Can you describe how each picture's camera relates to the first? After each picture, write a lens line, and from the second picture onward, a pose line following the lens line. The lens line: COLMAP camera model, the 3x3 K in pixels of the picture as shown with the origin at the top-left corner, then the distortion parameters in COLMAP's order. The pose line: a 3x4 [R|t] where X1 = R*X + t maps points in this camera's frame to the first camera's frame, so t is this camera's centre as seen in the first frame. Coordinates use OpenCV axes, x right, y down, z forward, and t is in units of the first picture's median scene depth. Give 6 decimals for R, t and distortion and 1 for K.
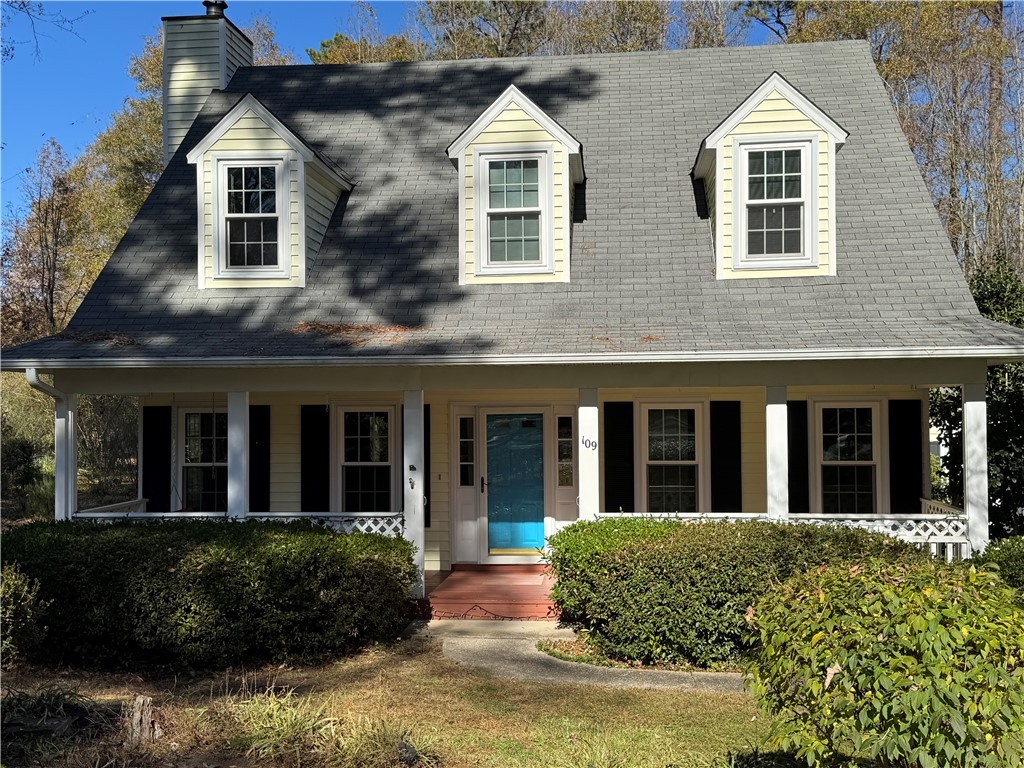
lens RADIAL K [[1099.1, 0, 512.0], [0, 1099.1, 384.0], [0, 0, 1]] dist [0.179168, -0.344613]
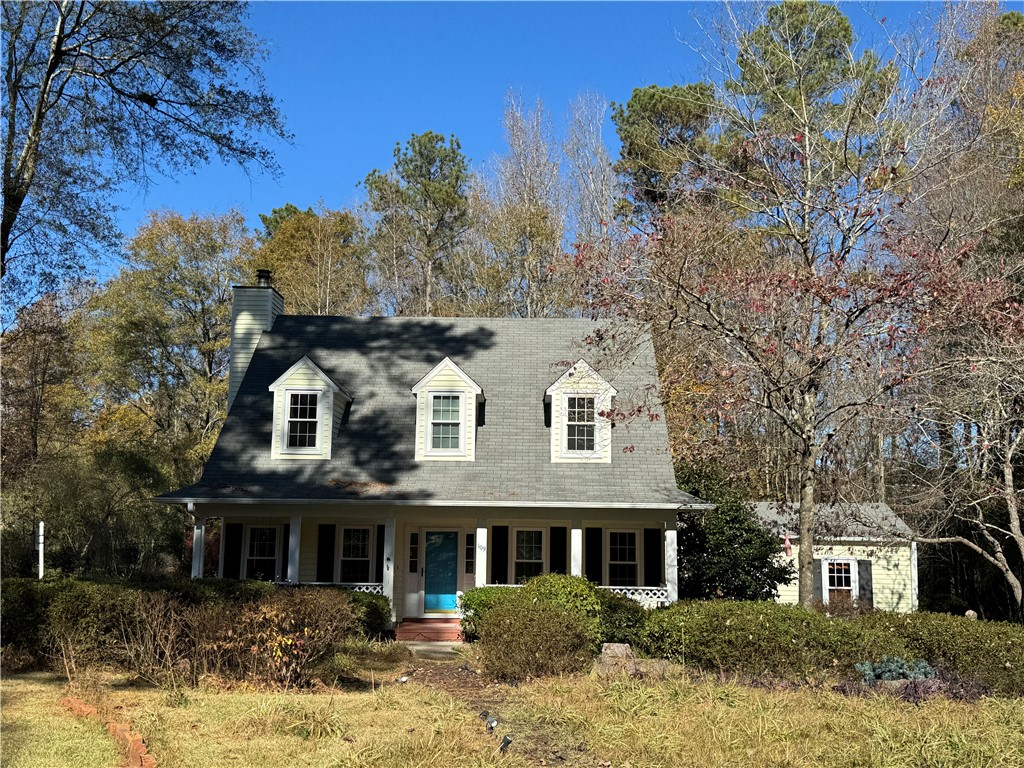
lens RADIAL K [[1099.1, 0, 512.0], [0, 1099.1, 384.0], [0, 0, 1]] dist [0.179168, -0.344613]
pose [[0.996256, 0.033583, 0.079668, -0.037010], [-0.024584, 0.993476, -0.111363, -0.015428], [-0.082888, 0.108988, 0.990581, -0.862716]]
